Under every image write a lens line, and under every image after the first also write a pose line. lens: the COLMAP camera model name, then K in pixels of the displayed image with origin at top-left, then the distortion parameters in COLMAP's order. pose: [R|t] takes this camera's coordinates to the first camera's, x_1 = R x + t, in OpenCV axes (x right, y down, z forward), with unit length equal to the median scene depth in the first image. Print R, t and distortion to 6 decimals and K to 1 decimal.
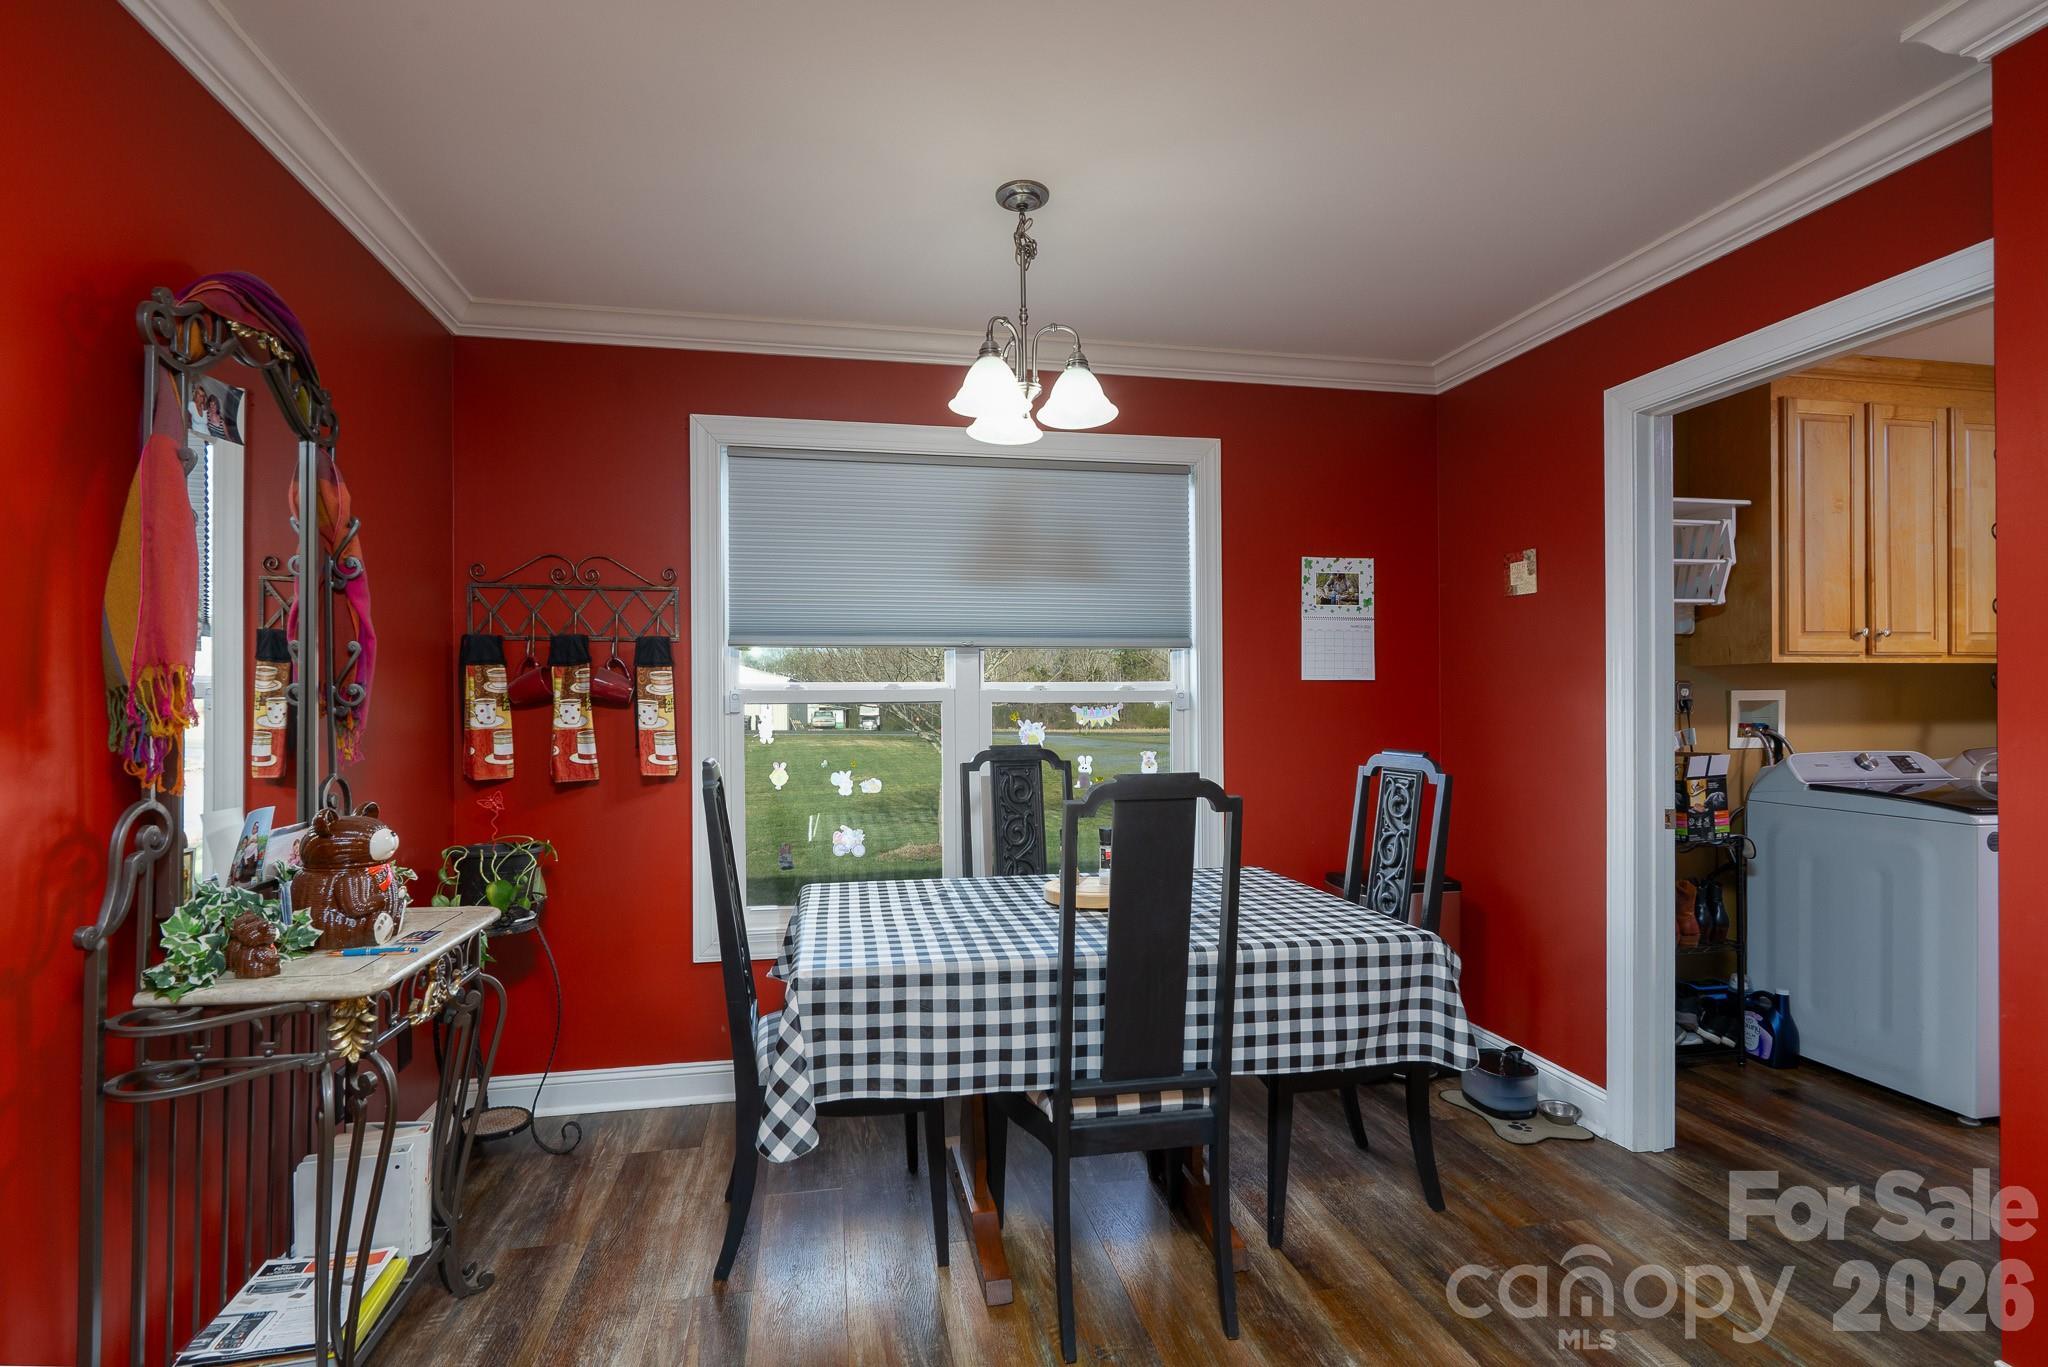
lens RADIAL K [[945.3, 0, 1018.3], [0, 945.3, 694.1], [0, 0, 1]] dist [-0.001337, -0.000104]
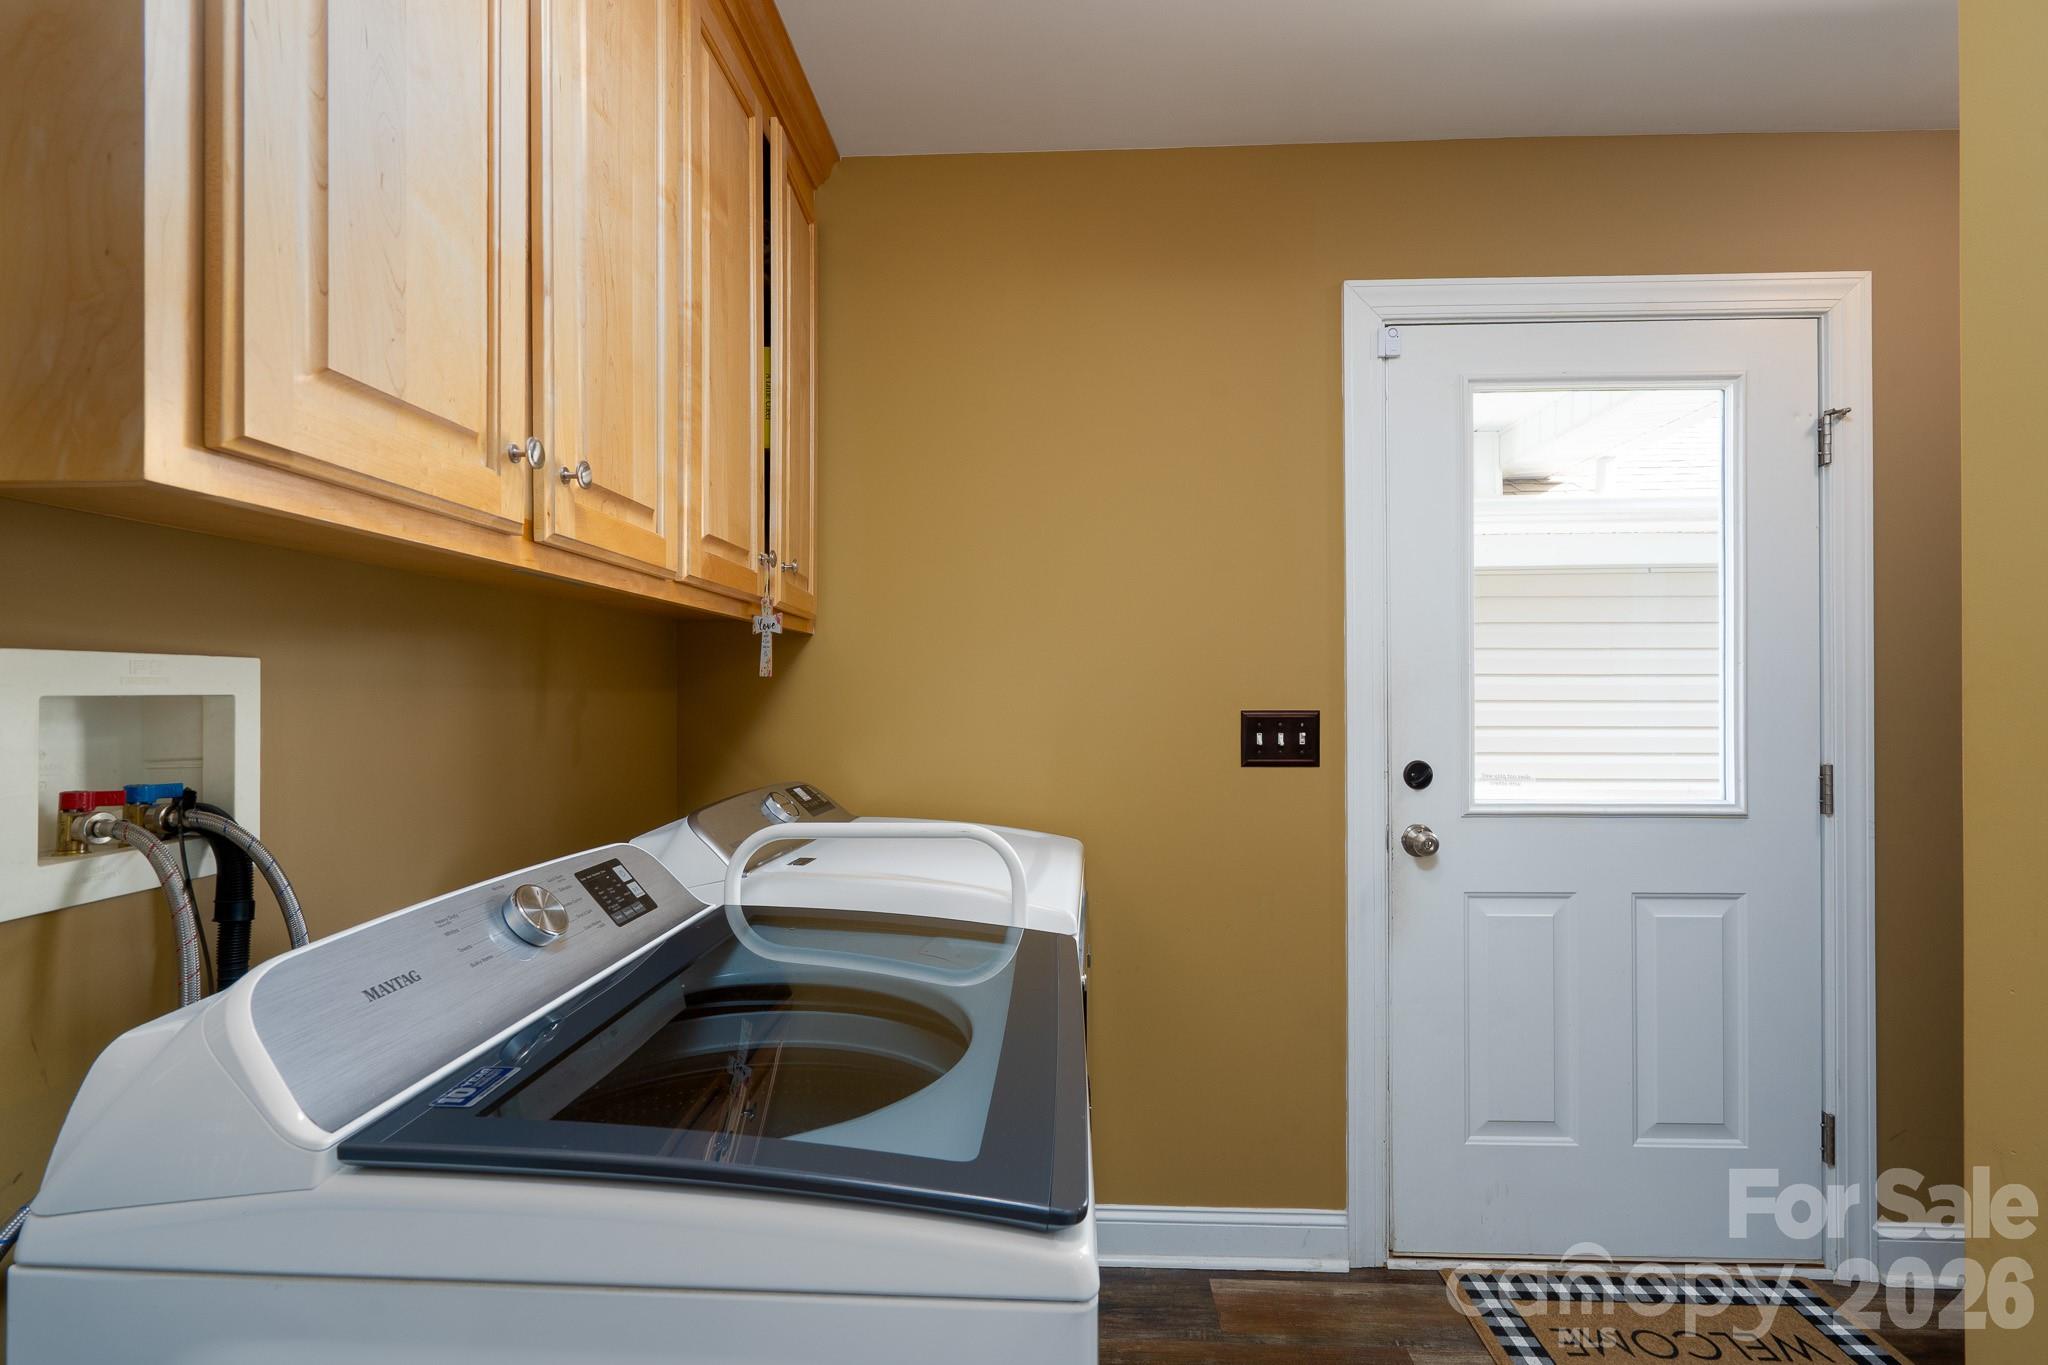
lens RADIAL K [[945.3, 0, 1018.3], [0, 945.3, 693.1], [0, 0, 1]] dist [-0.001337, -0.000104]
pose [[0.244188, 0.000230, 0.969728, 0.648047], [-0.000580, 1.000000, -0.000091, 0.005296], [-0.969728, -0.000541, 0.244188, 0.776852]]
